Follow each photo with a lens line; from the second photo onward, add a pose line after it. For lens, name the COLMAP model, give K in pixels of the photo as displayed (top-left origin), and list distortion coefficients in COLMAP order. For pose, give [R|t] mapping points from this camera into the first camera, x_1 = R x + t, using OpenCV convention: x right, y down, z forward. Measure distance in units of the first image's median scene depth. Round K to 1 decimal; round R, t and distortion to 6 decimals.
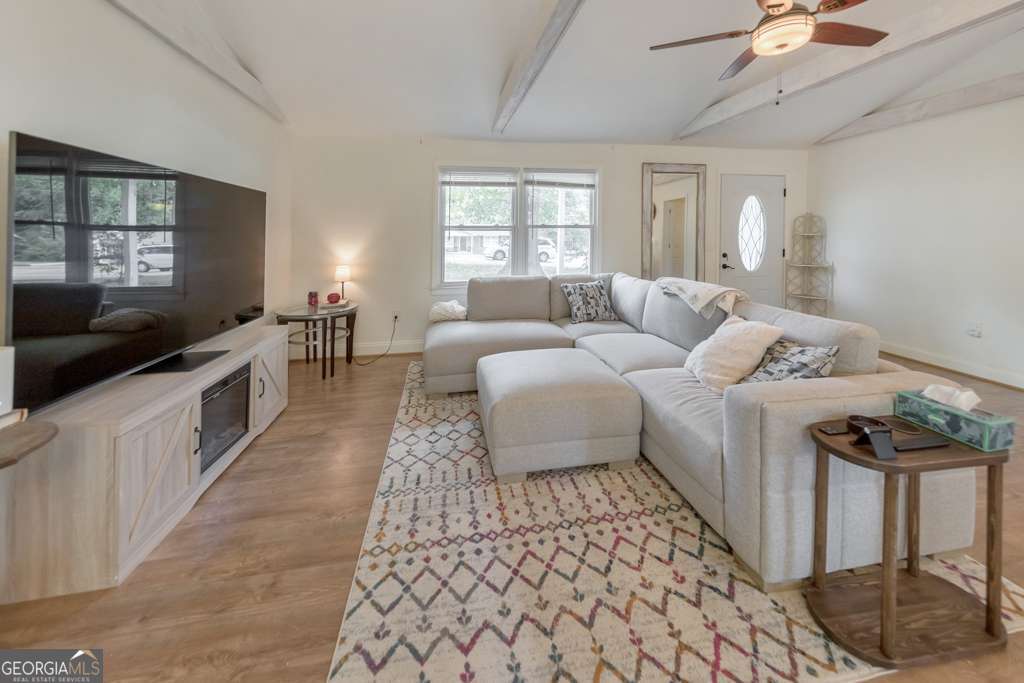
lens RADIAL K [[366.7, 0, 506.2], [0, 366.7, 229.9], [0, 0, 1]] dist [0.005959, -0.001217]
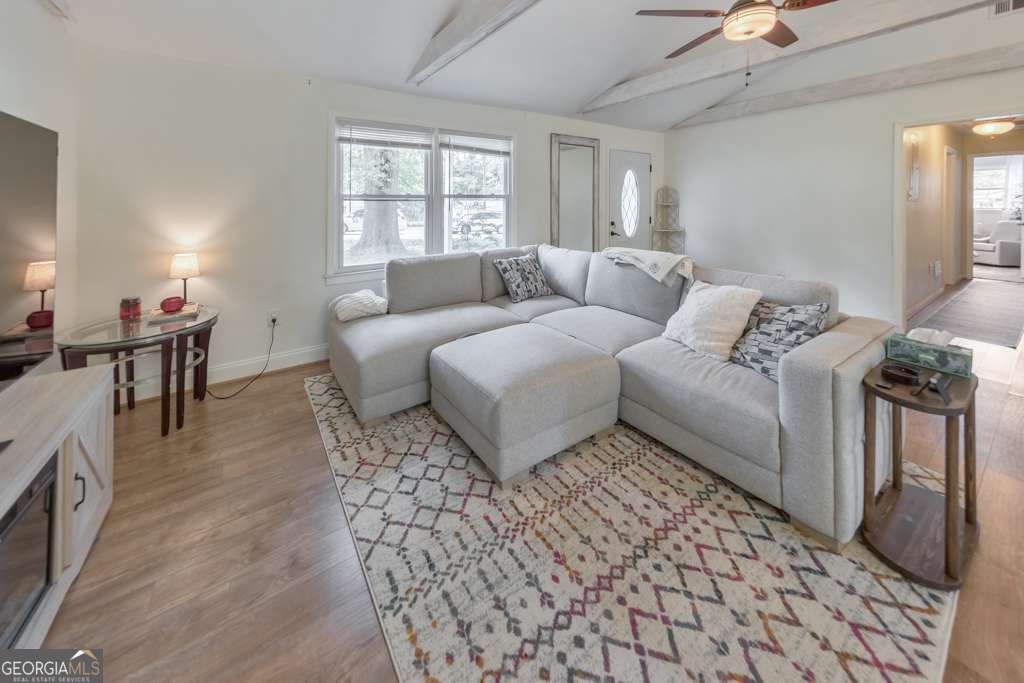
lens RADIAL K [[373.7, 0, 501.2], [0, 373.7, 201.1], [0, 0, 1]] dist [0.004267, -0.000399]
pose [[0.911776, 0.000081, 0.410688, -0.363611], [-0.001115, 0.999997, 0.002278, 0.000741], [-0.410687, -0.002535, 0.911773, 0.270512]]
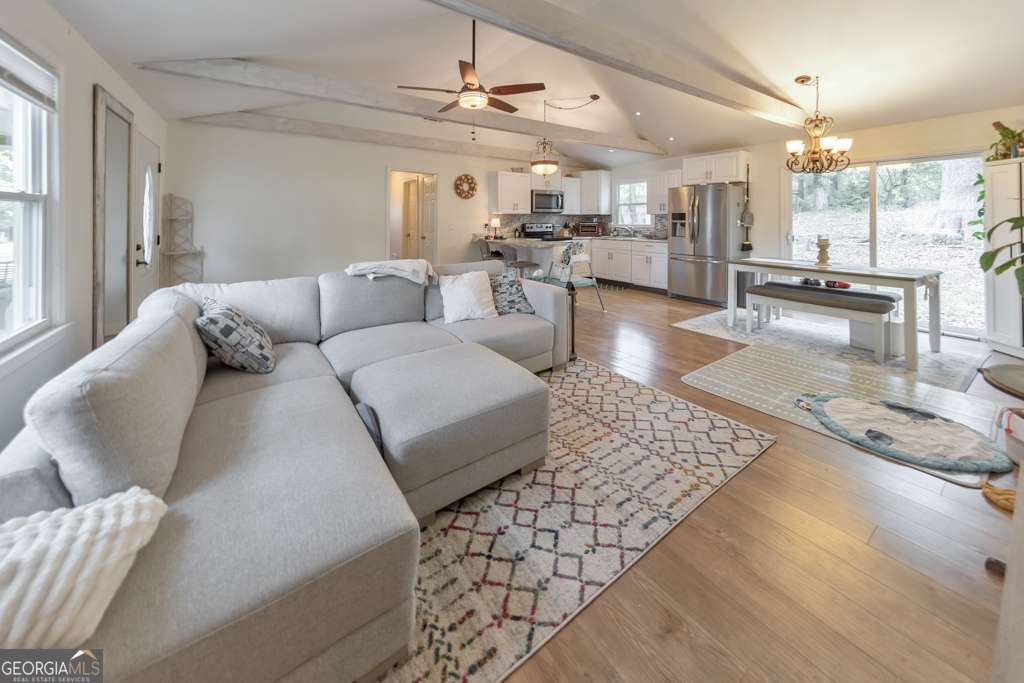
lens RADIAL K [[366.7, 0, 524.7], [0, 366.7, 219.3], [0, 0, 1]] dist [0.005959, -0.001217]
pose [[-0.440126, -0.001419, 0.897935, -0.813841], [-0.008993, 0.999956, -0.002828, 0.022043], [-0.897891, -0.009320, -0.440119, 1.430639]]
